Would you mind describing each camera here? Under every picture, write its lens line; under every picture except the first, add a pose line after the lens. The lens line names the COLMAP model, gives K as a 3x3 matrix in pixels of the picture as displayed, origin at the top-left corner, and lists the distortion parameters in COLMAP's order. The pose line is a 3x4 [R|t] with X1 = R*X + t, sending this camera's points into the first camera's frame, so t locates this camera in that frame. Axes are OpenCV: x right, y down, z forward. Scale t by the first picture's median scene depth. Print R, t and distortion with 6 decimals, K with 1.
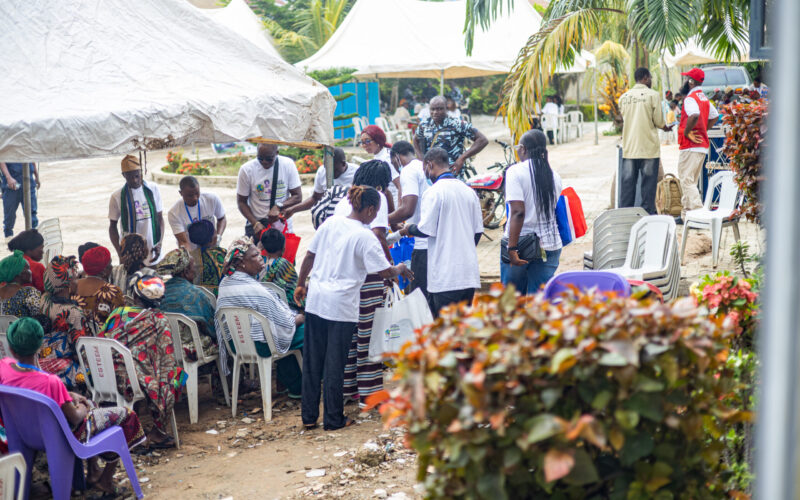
lens RADIAL K [[1108.8, 0, 402.9], [0, 1108.8, 248.0], [0, 0, 1]] dist [0.007064, 0.000000]
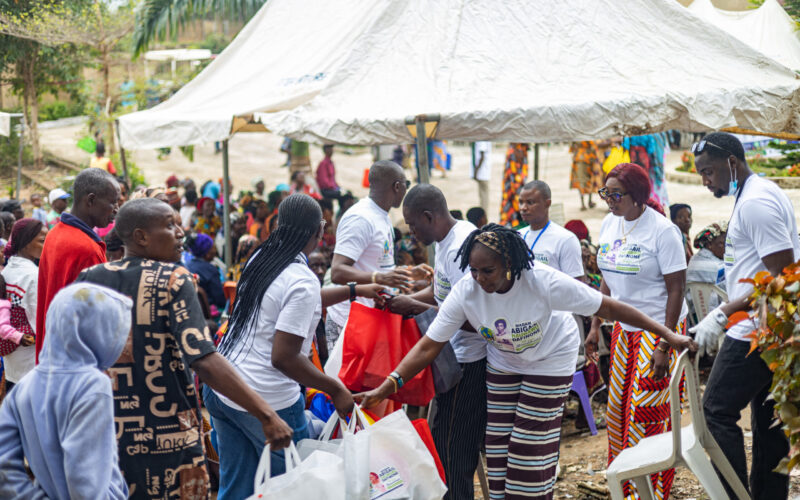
lens RADIAL K [[1108.8, 0, 399.7], [0, 1108.8, 251.2], [0, 0, 1]] dist [0.007064, 0.000000]
pose [[0.889757, 0.060712, -0.452379, 0.078934], [-0.062149, 0.997998, 0.011700, 0.028890], [0.452184, 0.017704, 0.891749, -0.105731]]
